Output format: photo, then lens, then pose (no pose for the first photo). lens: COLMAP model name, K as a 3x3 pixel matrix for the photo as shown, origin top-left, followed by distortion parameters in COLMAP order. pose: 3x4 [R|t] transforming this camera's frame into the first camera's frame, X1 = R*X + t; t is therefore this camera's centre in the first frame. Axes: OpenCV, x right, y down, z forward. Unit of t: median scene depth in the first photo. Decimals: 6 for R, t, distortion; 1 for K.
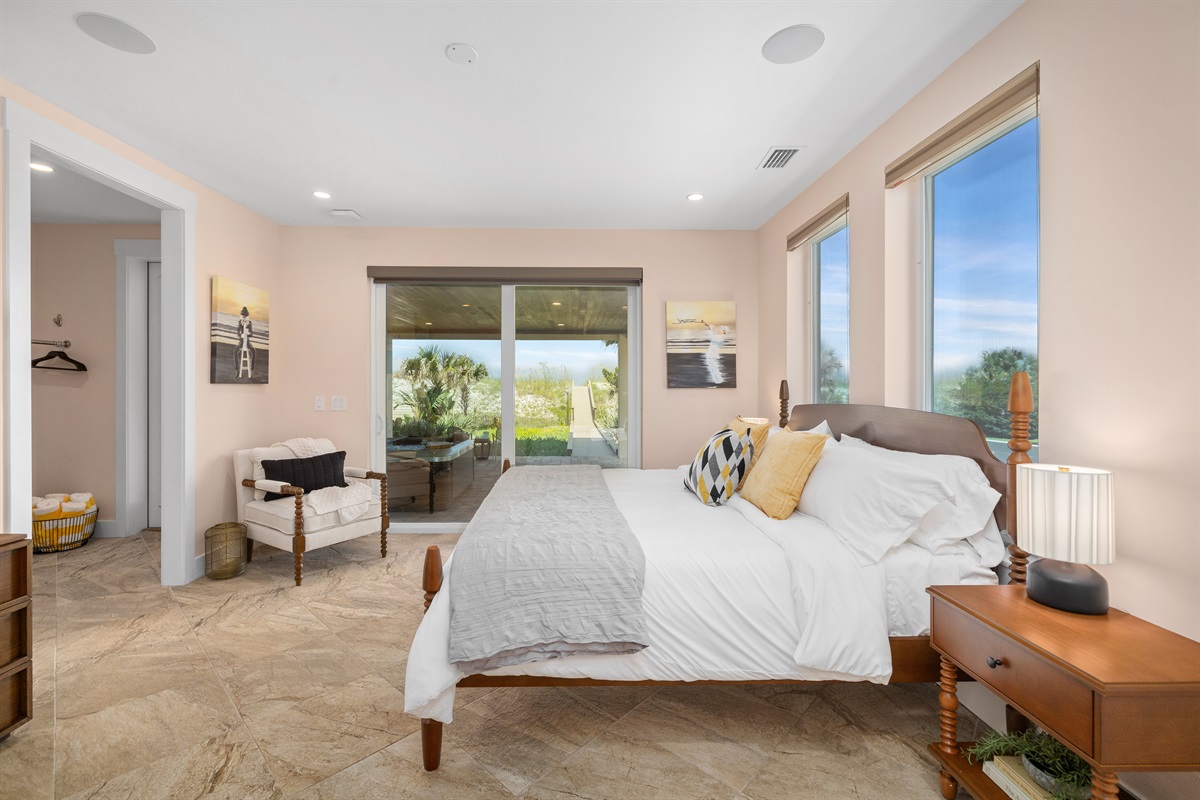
lens RADIAL K [[495.7, 0, 601.6], [0, 495.7, 393.4], [0, 0, 1]] dist [-0.003326, -0.000166]
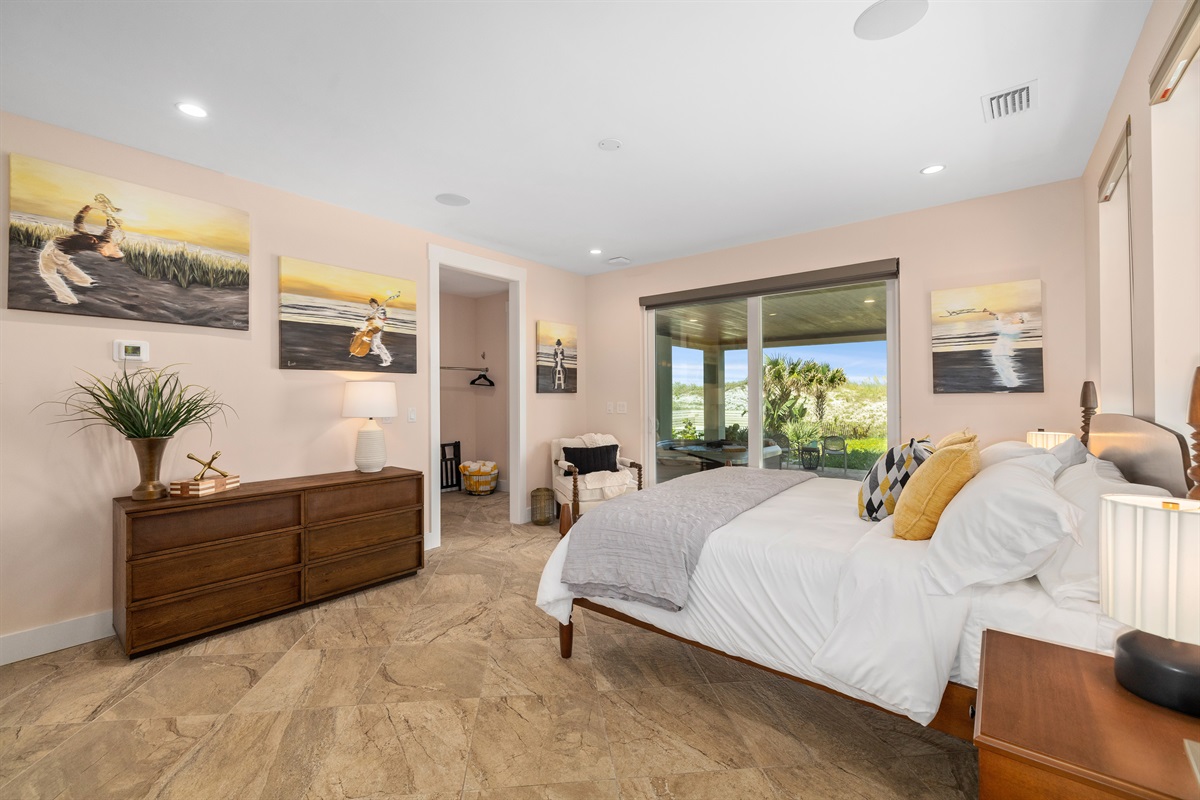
lens RADIAL K [[495.7, 0, 596.0], [0, 495.7, 400.2], [0, 0, 1]] dist [-0.003326, -0.000166]
pose [[0.765062, -0.000132, -0.643956, 0.304091], [-0.000778, 0.999999, -0.001130, 0.002737], [0.643956, 0.001366, 0.765062, -0.025211]]
